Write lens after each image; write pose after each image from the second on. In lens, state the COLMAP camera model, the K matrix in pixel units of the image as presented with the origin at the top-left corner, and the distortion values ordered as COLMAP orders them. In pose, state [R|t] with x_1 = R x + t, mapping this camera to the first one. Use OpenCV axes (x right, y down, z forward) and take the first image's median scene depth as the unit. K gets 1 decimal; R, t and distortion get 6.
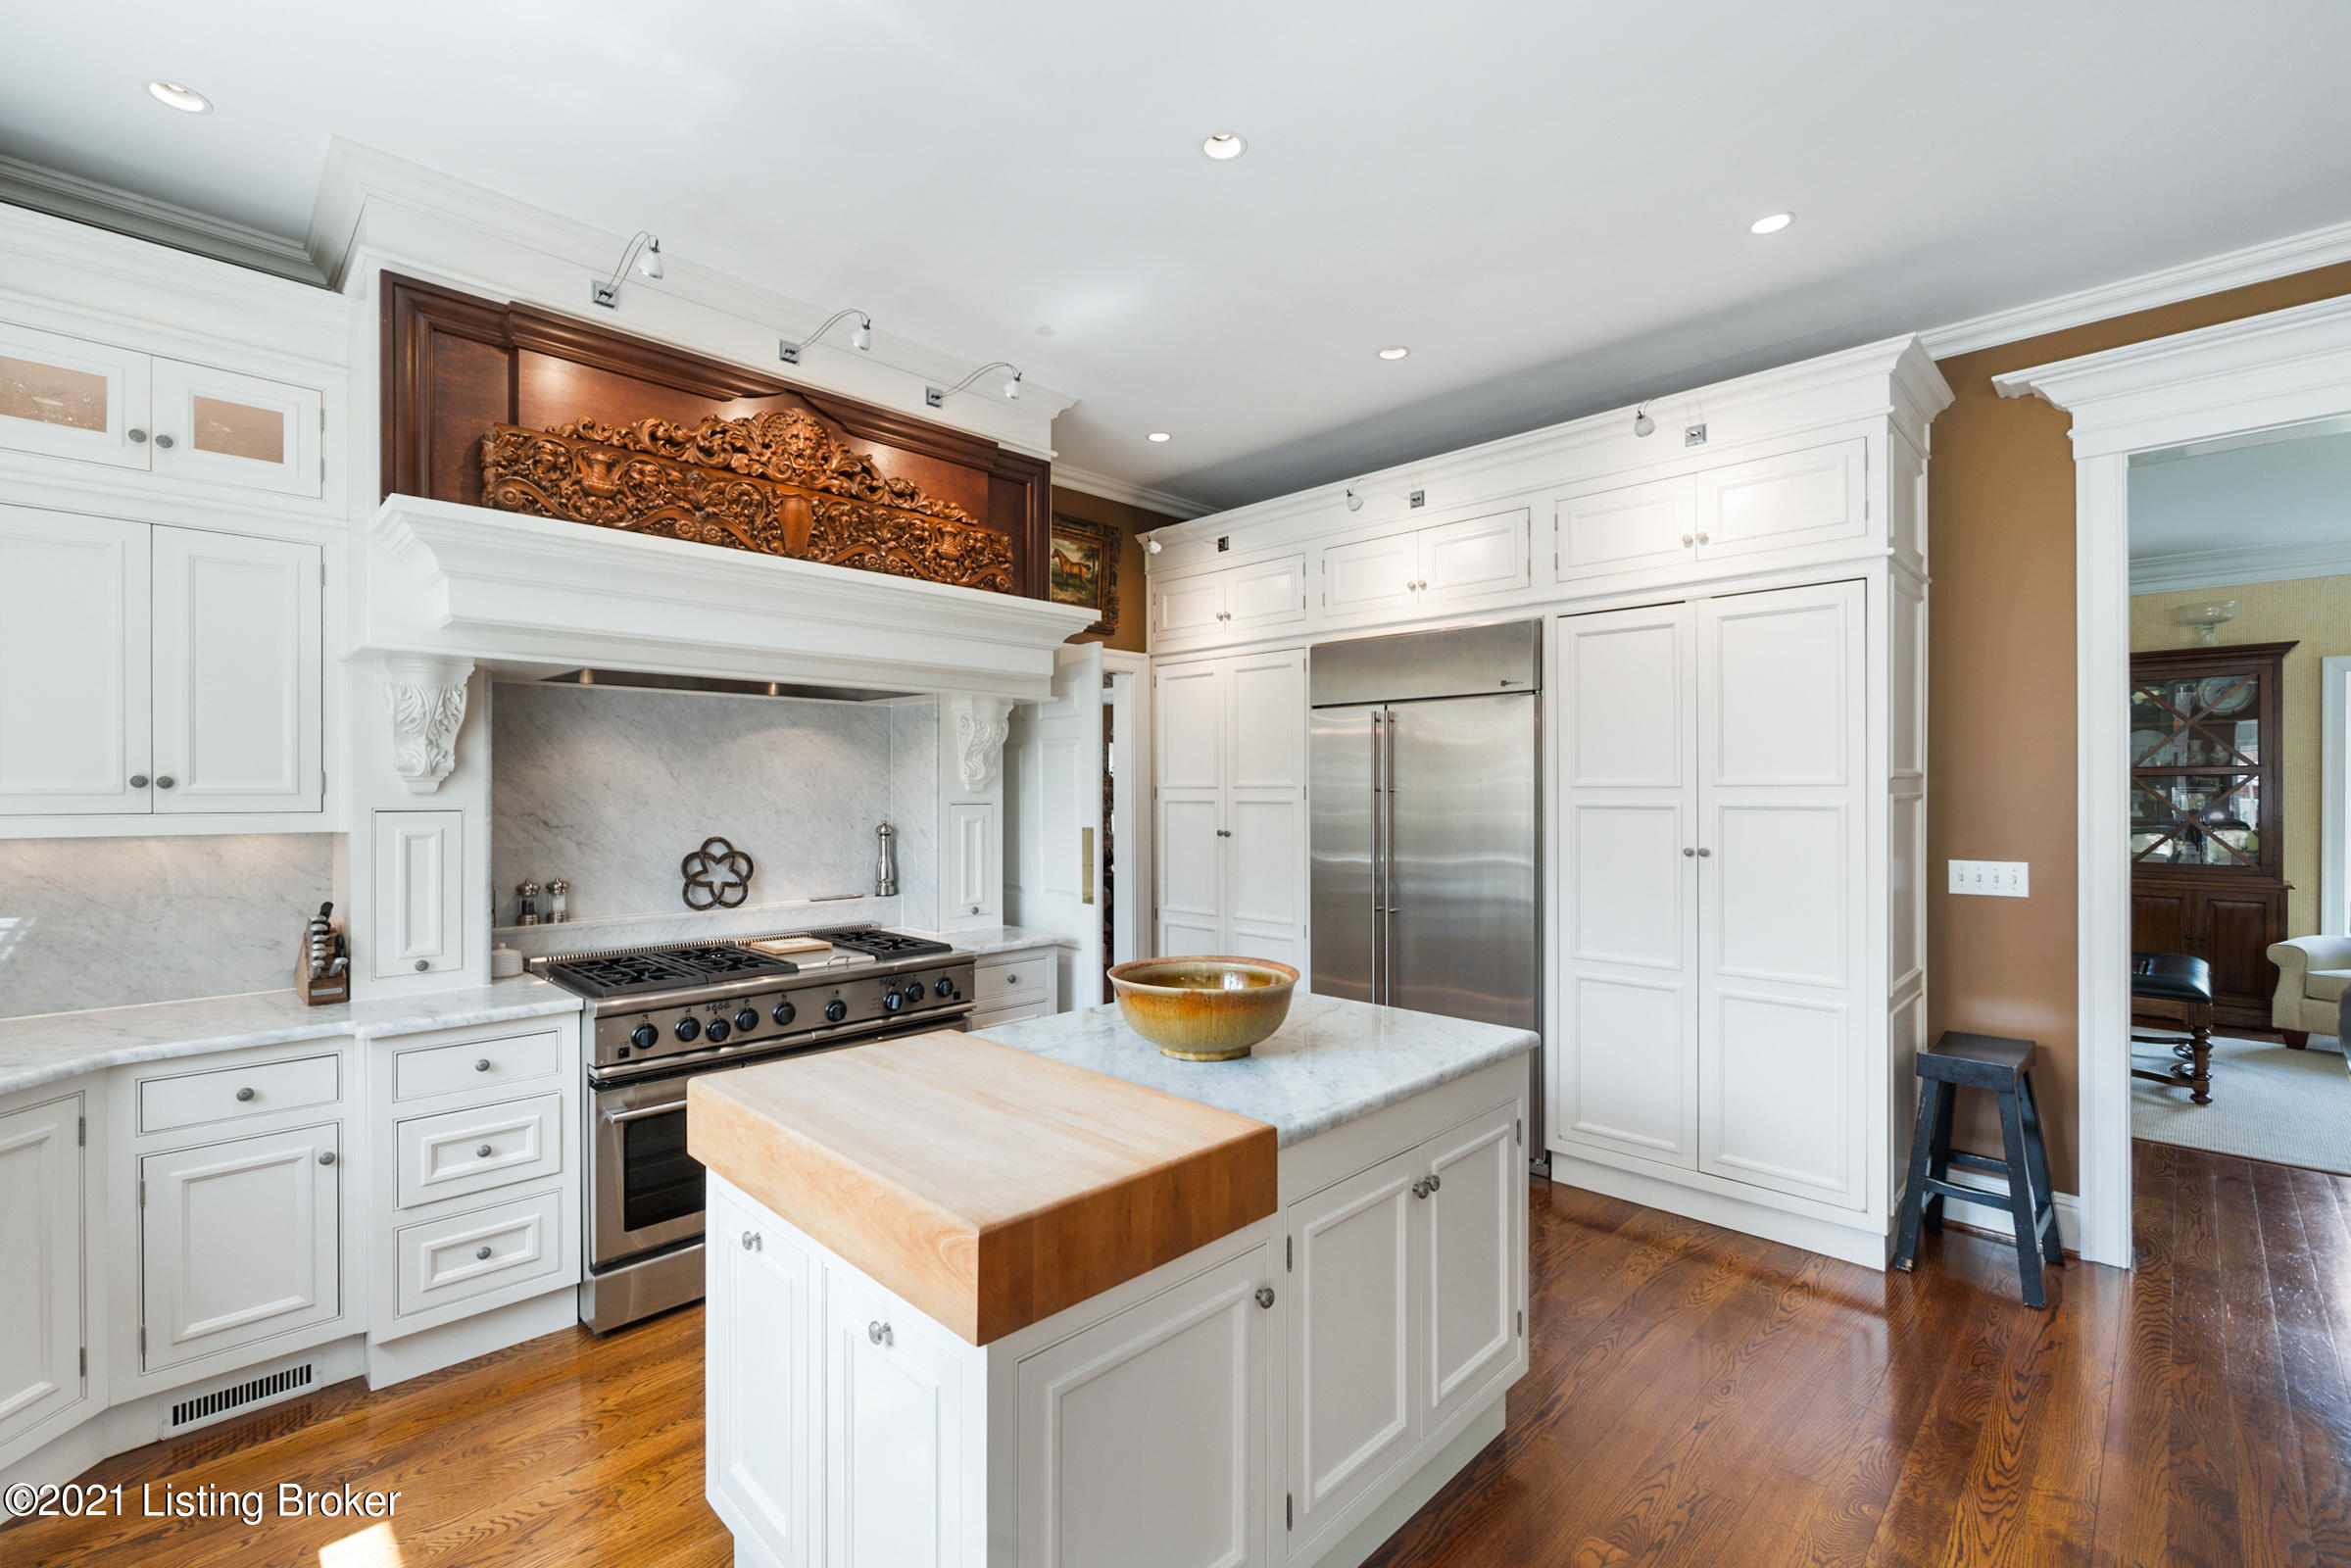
lens RADIAL K [[1016.7, 0, 1169.6], [0, 1016.7, 781.5], [0, 0, 1]] dist [0.004326, 0.000275]
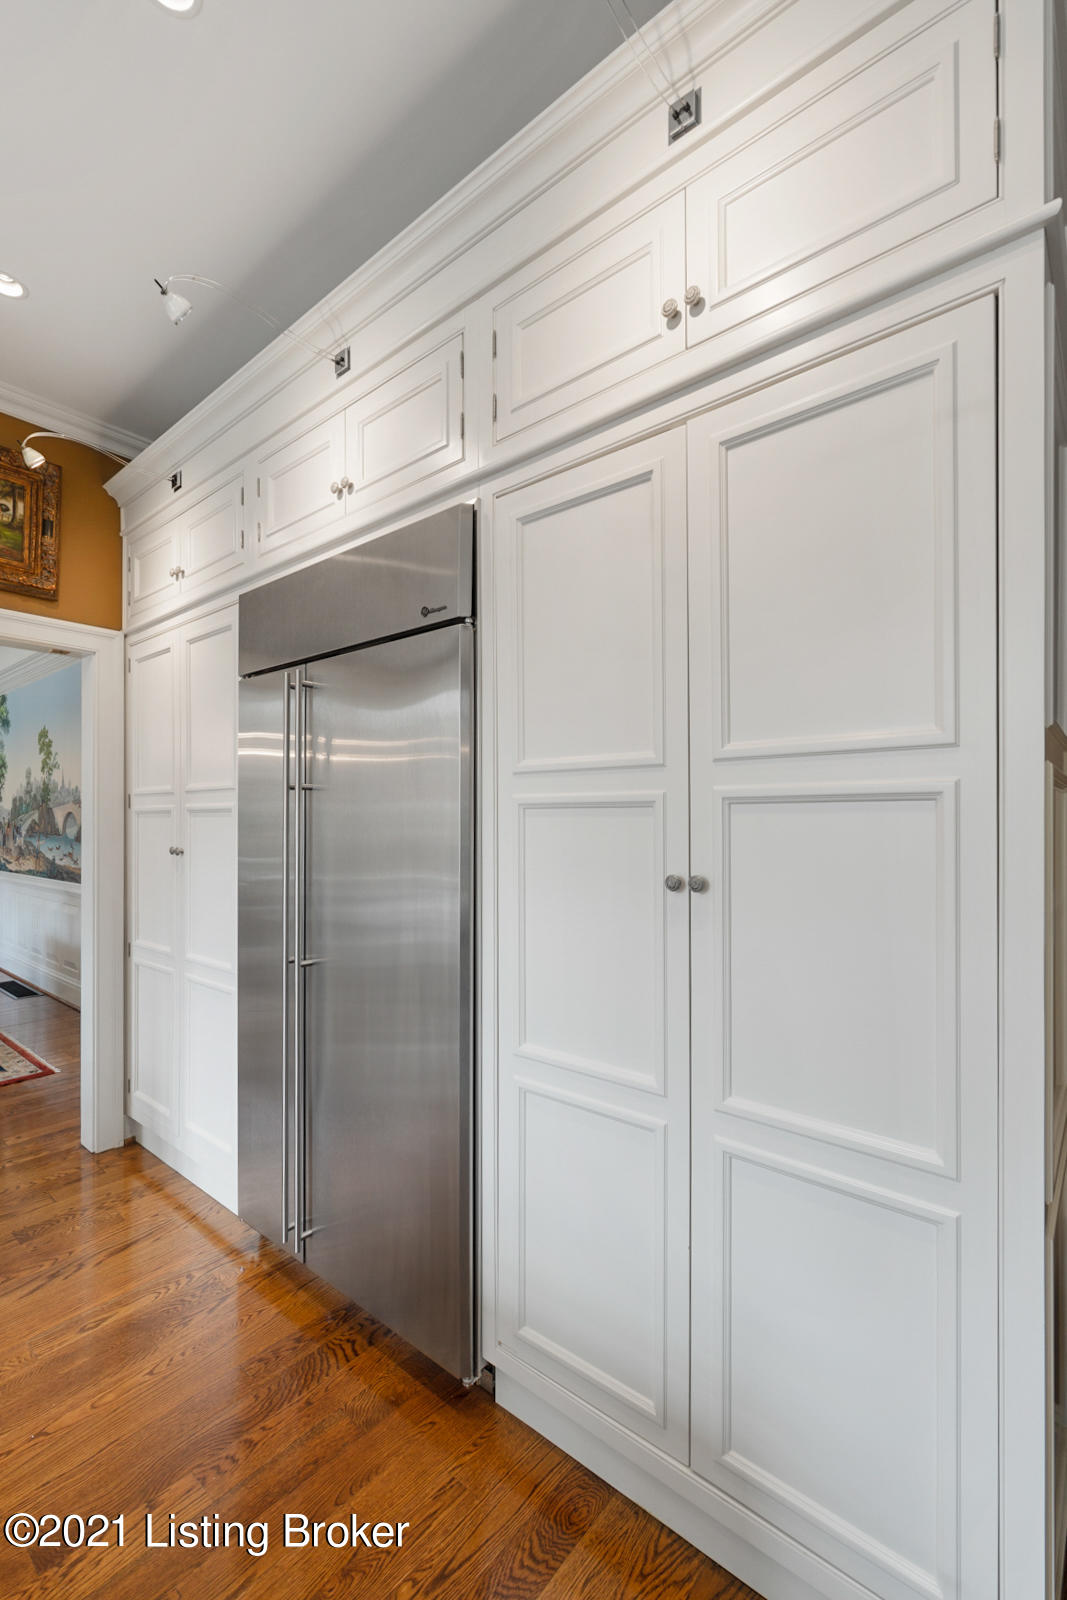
lens RADIAL K [[691.9, 0, 537.5], [0, 691.9, 813.2], [0, 0, 1]] dist [0.004326, 0.000275]
pose [[0.996435, 0.003406, 0.084301, 0.369795], [-0.003072, 0.999987, -0.004092, 0.030427], [-0.084314, 0.003819, 0.996432, 0.578402]]
